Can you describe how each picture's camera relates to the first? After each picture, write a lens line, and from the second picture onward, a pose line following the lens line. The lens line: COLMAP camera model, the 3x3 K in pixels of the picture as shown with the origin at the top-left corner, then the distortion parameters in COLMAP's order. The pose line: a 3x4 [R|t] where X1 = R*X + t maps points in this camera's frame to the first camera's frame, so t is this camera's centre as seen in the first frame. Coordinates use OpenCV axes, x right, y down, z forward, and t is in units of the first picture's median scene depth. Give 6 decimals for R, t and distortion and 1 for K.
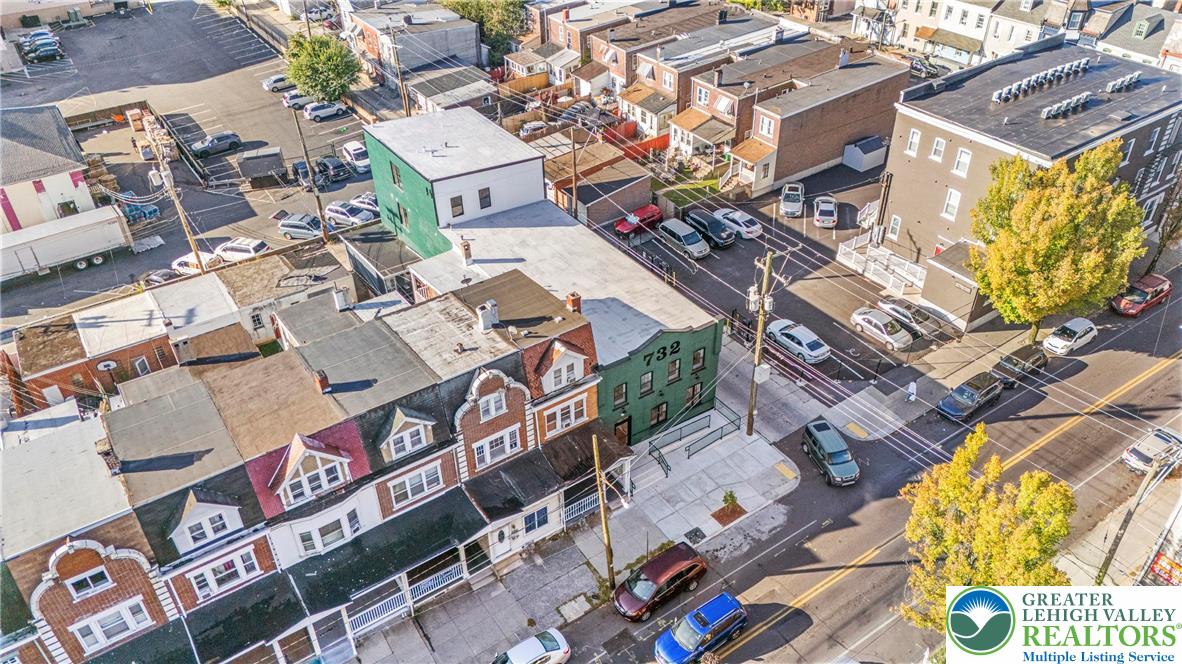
lens RADIAL K [[866.5, 0, 595.2], [0, 866.5, 333.6], [0, 0, 1]] dist [0.076438, -0.066525]
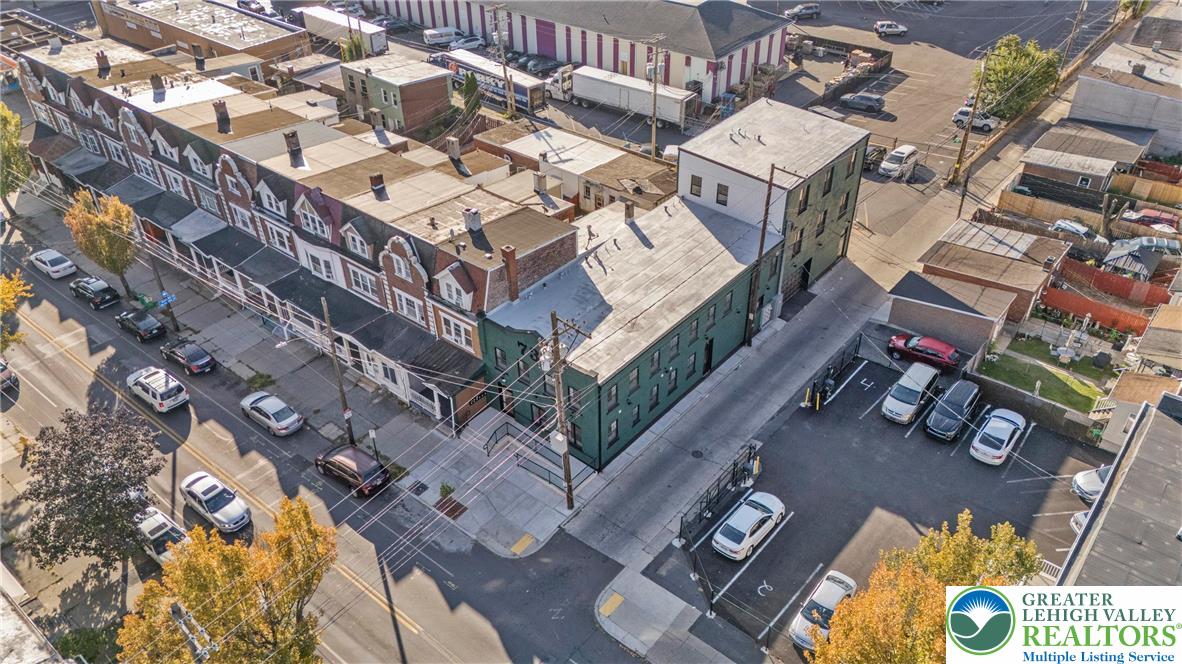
lens RADIAL K [[866.5, 0, 595.2], [0, 866.5, 333.6], [0, 0, 1]] dist [0.076438, -0.066525]
pose [[0.281147, 0.579200, -0.765169, 0.696659], [-0.559396, 0.746771, 0.359734, -0.323412], [0.779764, 0.326894, 0.533955, 0.435277]]
